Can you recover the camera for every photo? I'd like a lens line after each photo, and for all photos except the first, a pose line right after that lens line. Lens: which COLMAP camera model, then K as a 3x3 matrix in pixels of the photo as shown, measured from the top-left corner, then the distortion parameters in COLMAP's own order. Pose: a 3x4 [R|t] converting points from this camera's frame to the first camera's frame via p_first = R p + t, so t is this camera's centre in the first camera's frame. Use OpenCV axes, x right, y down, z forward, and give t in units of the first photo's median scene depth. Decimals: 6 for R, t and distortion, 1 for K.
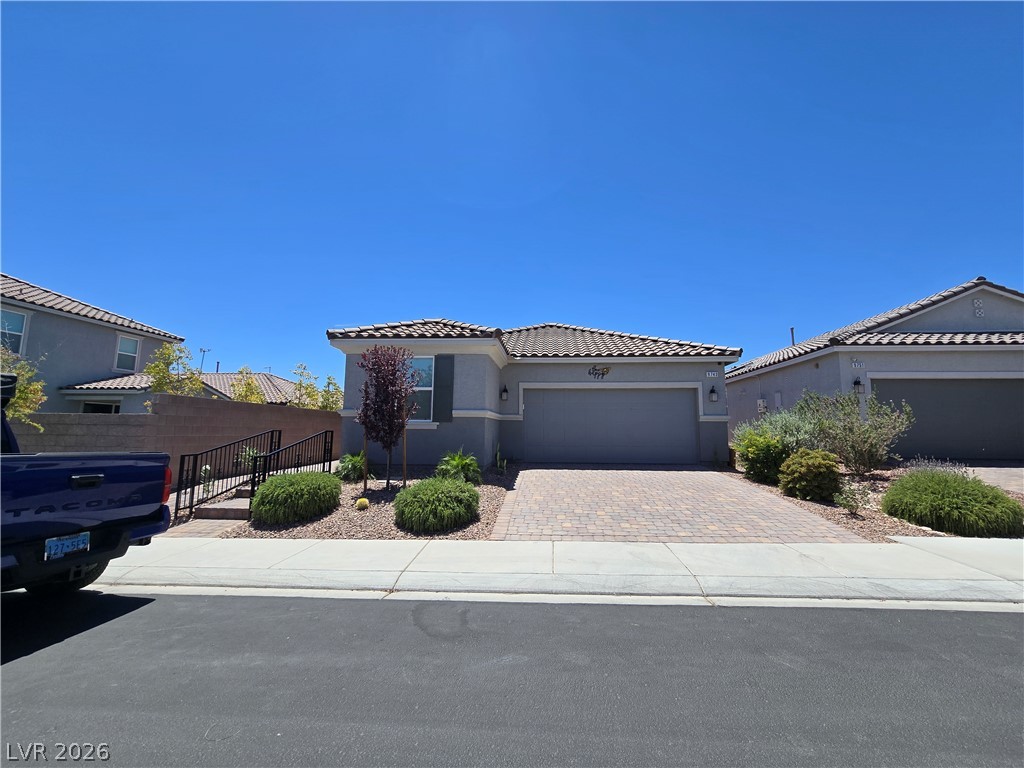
lens RADIAL K [[421.7, 0, 514.3], [0, 421.7, 381.5], [0, 0, 1]] dist [-0.000840, 0.000685]
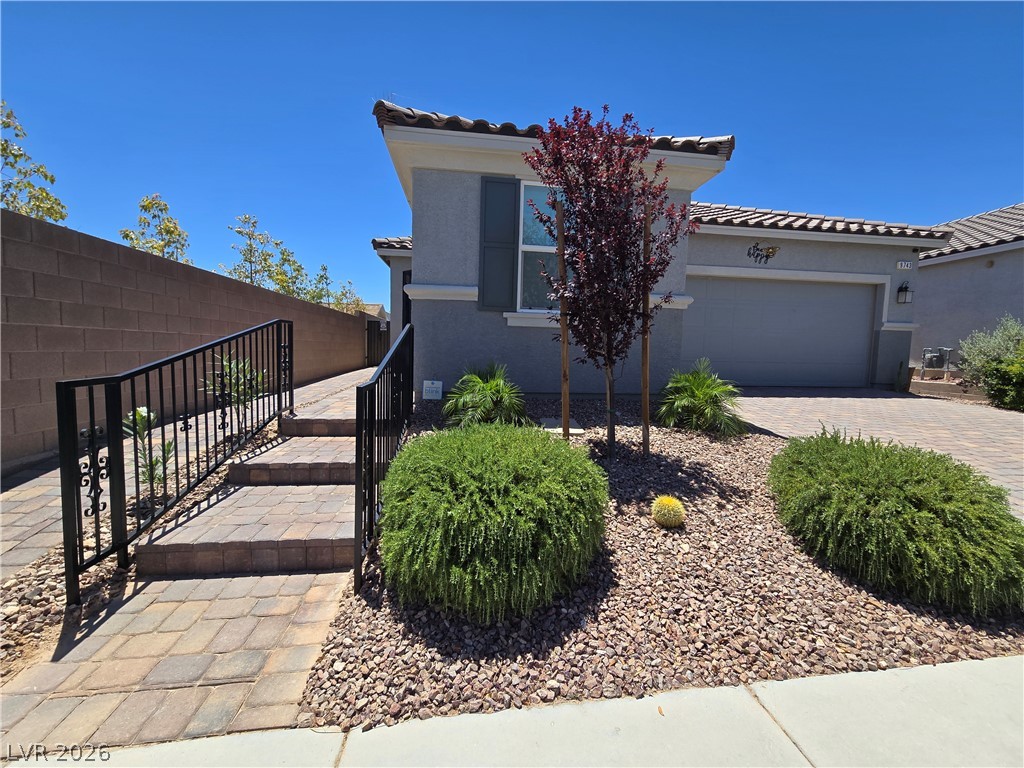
lens RADIAL K [[421.7, 0, 512.4], [0, 421.7, 384.8], [0, 0, 1]] dist [-0.000840, 0.000685]
pose [[0.979547, -0.000213, 0.201214, -0.408972], [-0.041496, 0.978290, 0.203046, 0.079810], [-0.196889, -0.207242, 0.958272, 0.501105]]
